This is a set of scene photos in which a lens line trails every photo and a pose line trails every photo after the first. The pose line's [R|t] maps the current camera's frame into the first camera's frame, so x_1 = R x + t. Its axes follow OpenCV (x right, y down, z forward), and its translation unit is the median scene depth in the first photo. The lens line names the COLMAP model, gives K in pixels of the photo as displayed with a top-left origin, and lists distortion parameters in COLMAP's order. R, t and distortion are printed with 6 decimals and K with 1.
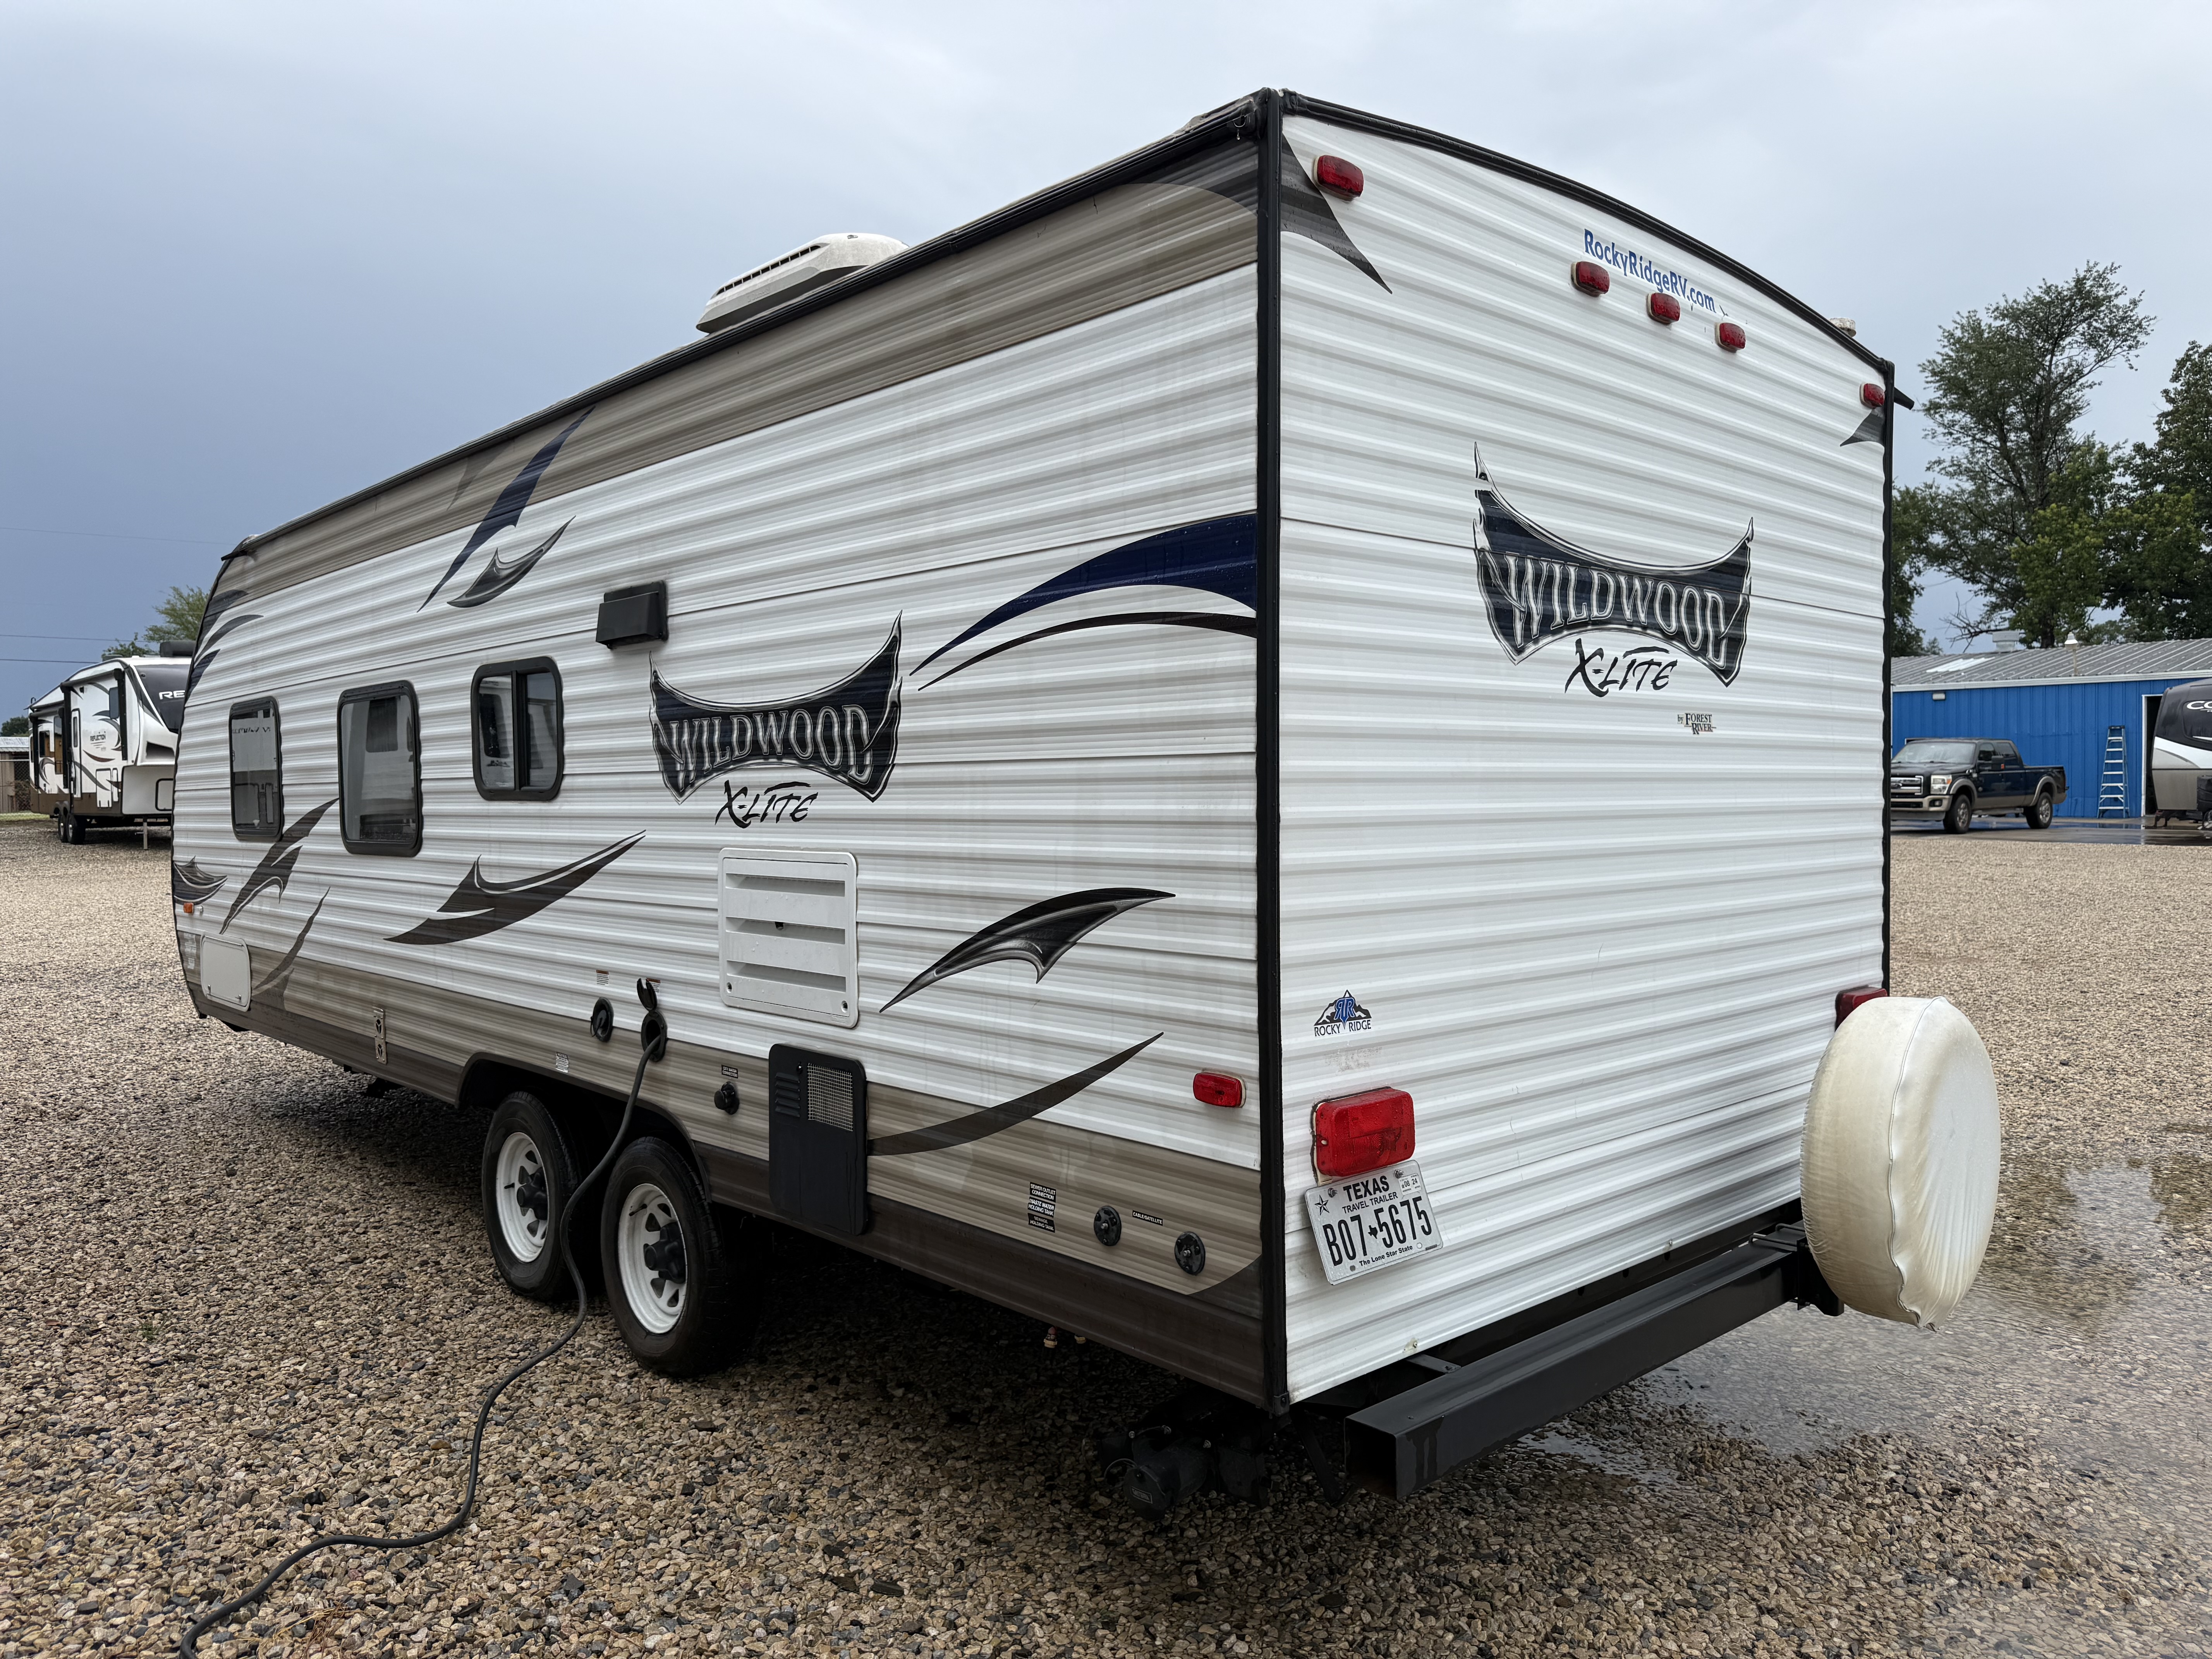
lens RADIAL K [[1553.9, 0, 1115.7], [0, 1553.9, 830.3], [0, 0, 1]] dist [0.086596, -0.036007]
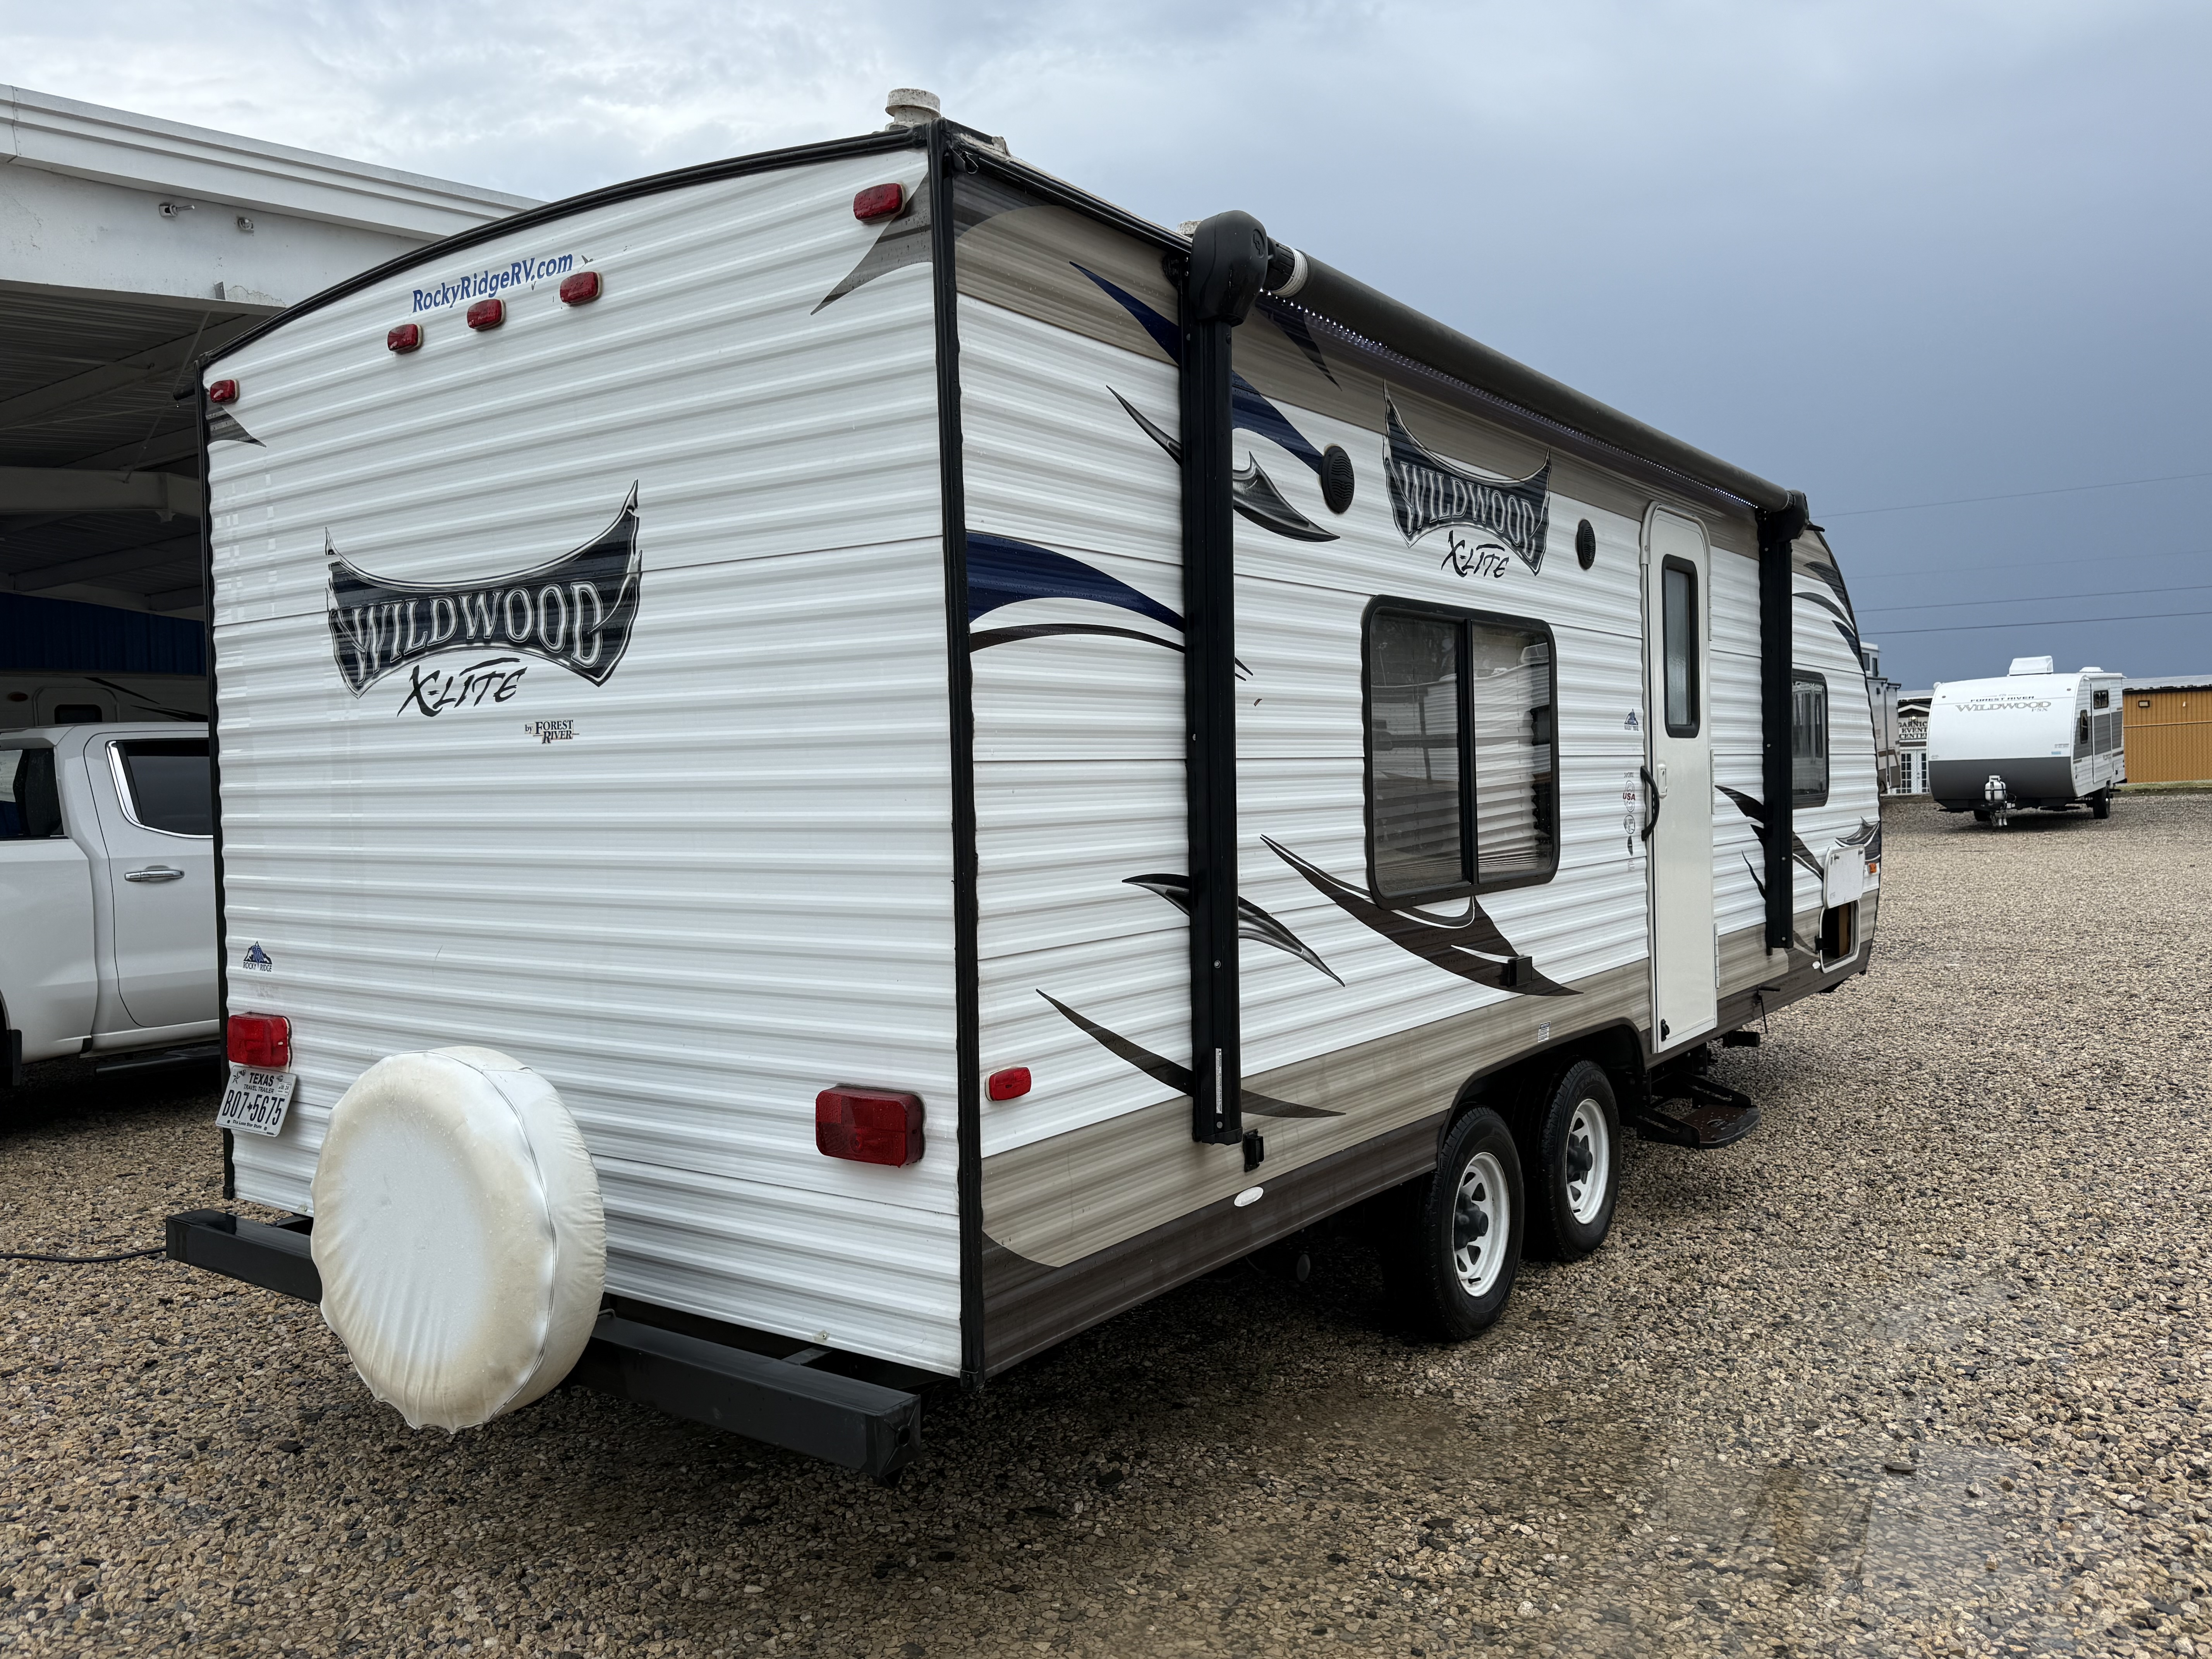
lens RADIAL K [[1668.4, 0, 1087.3], [0, 1668.4, 832.3], [0, 0, 1]] dist [0.086710, -0.110517]
pose [[0.187405, 0.040028, -0.981467, 2.605731], [-0.002048, 0.999183, 0.040359, -0.090442], [0.982281, -0.005553, 0.187334, 2.076000]]
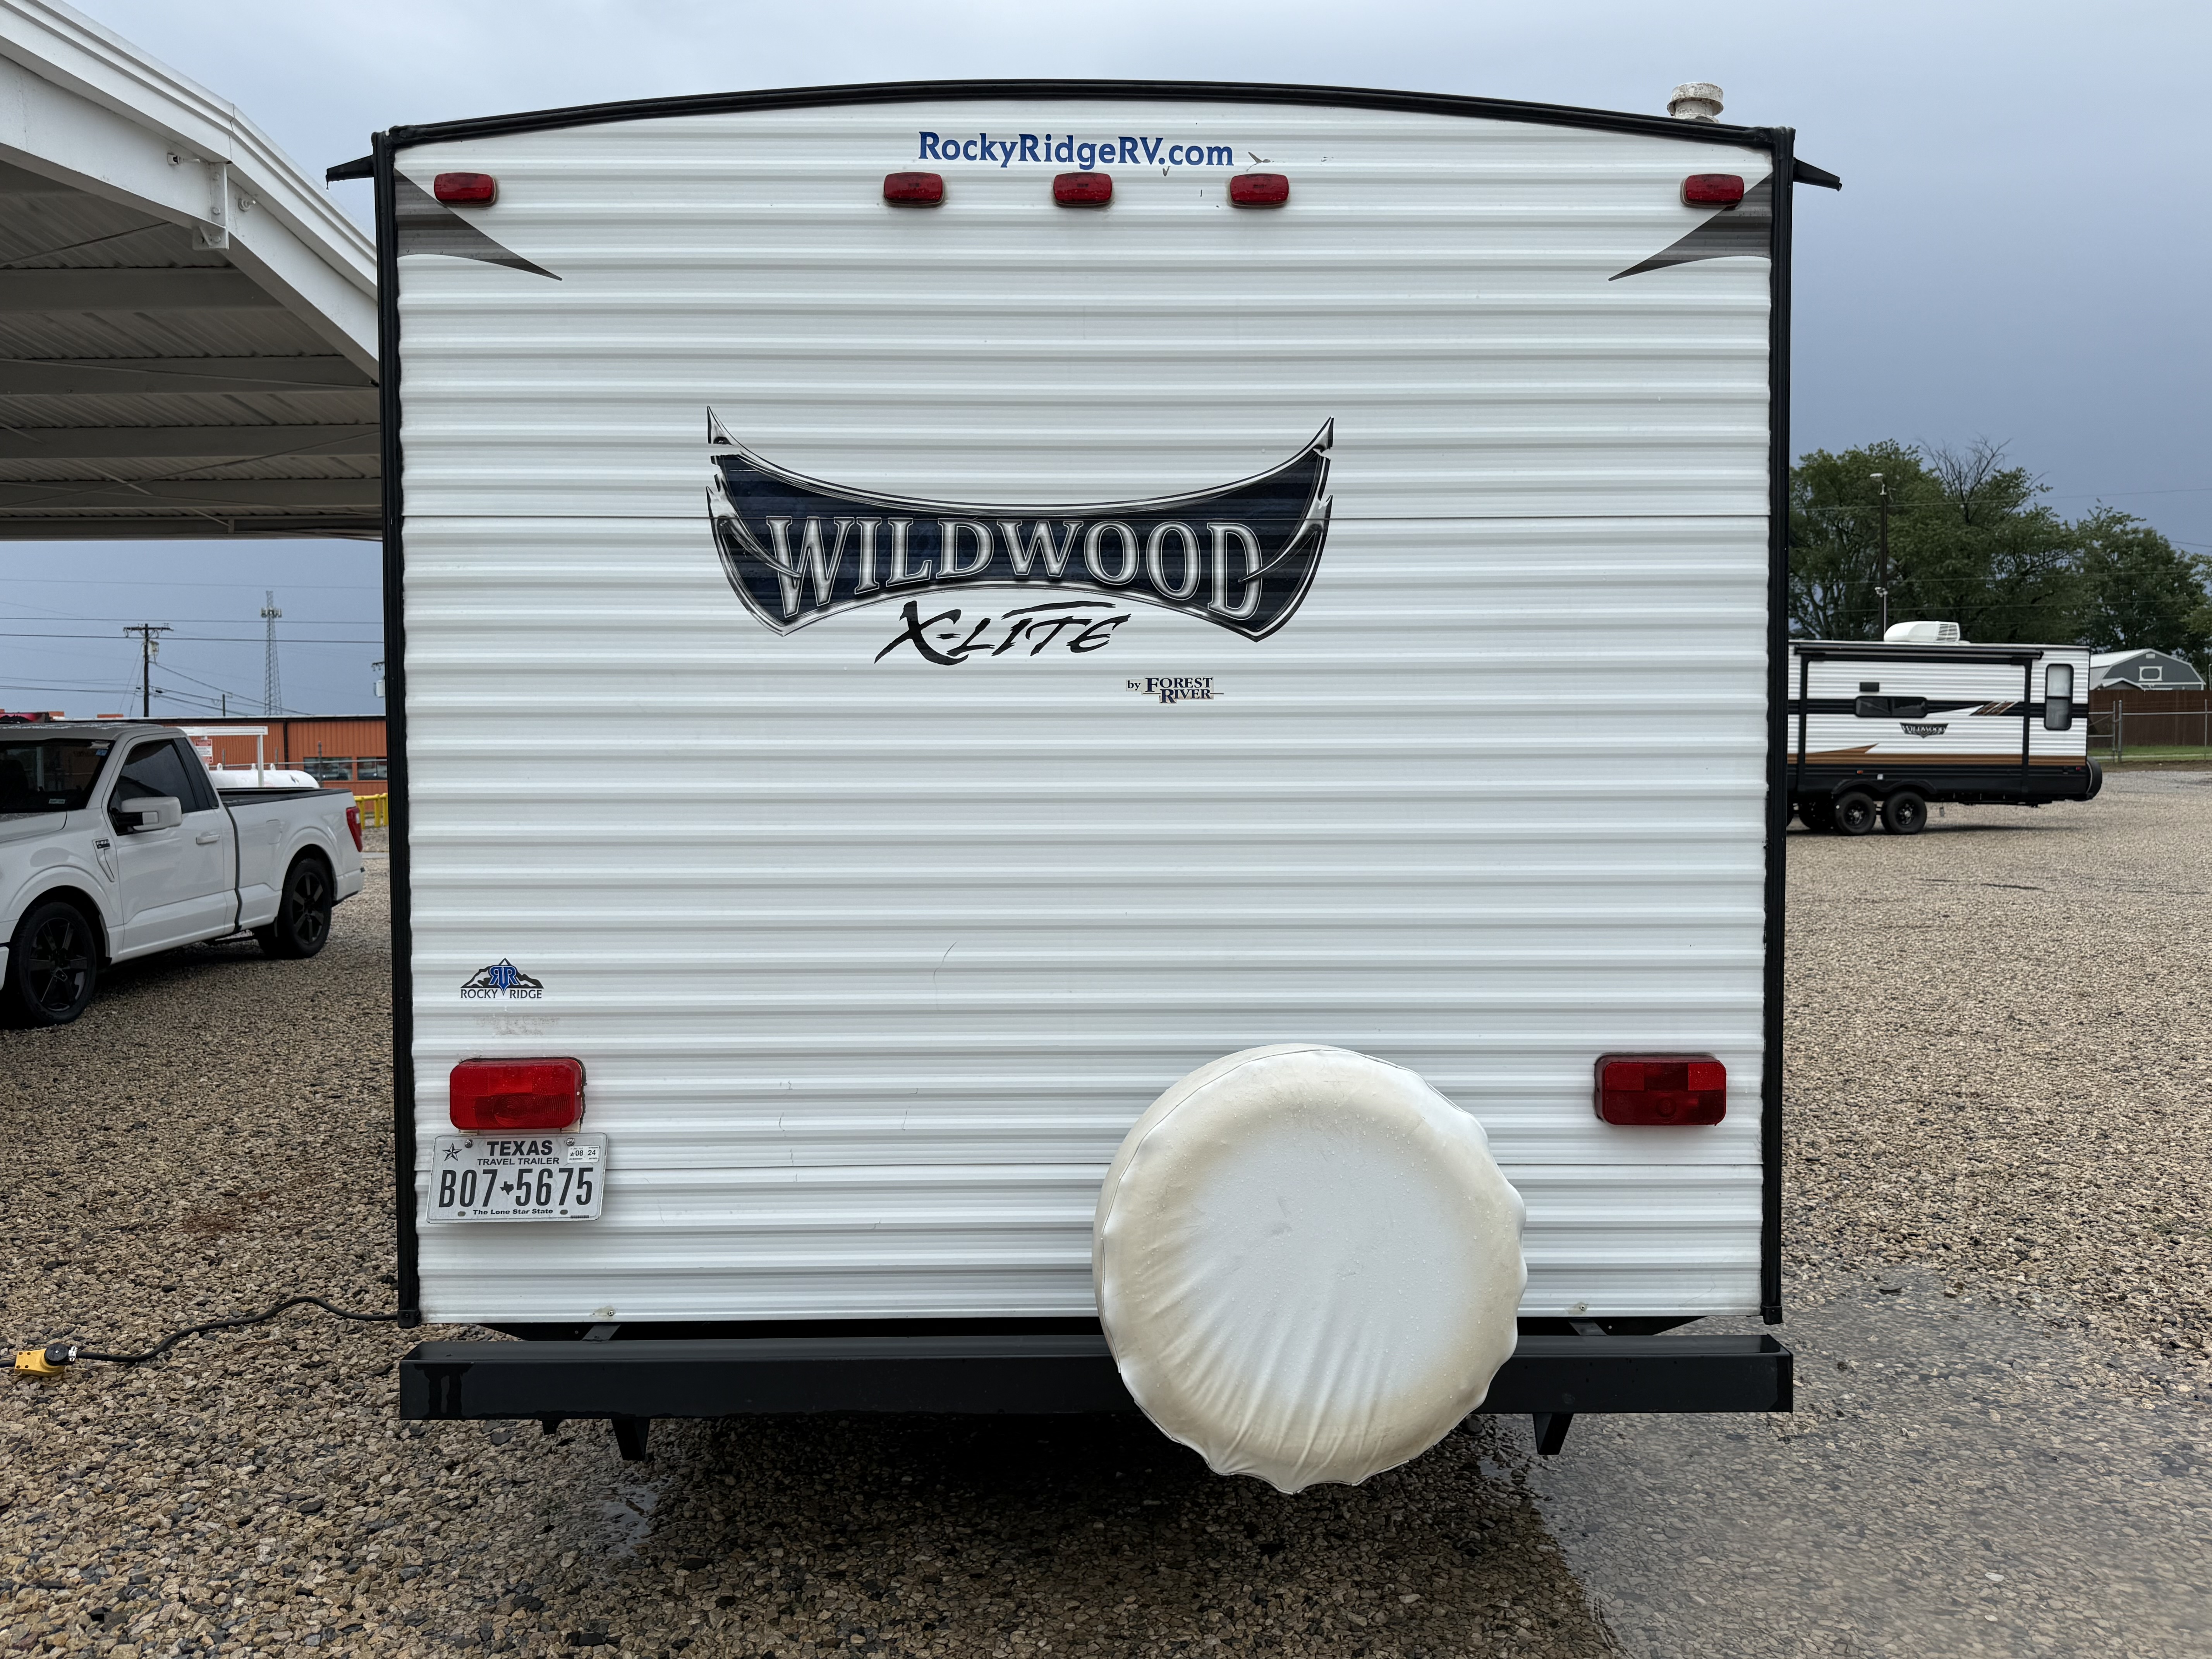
lens RADIAL K [[1668.4, 0, 1048.9], [0, 1668.4, 851.9], [0, 0, 1]] dist [0.086710, -0.110517]
pose [[0.736568, 0.041397, -0.675096, 1.679020], [-0.019812, 0.999017, 0.039643, -0.031487], [0.676074, -0.015824, 0.736664, 0.582238]]
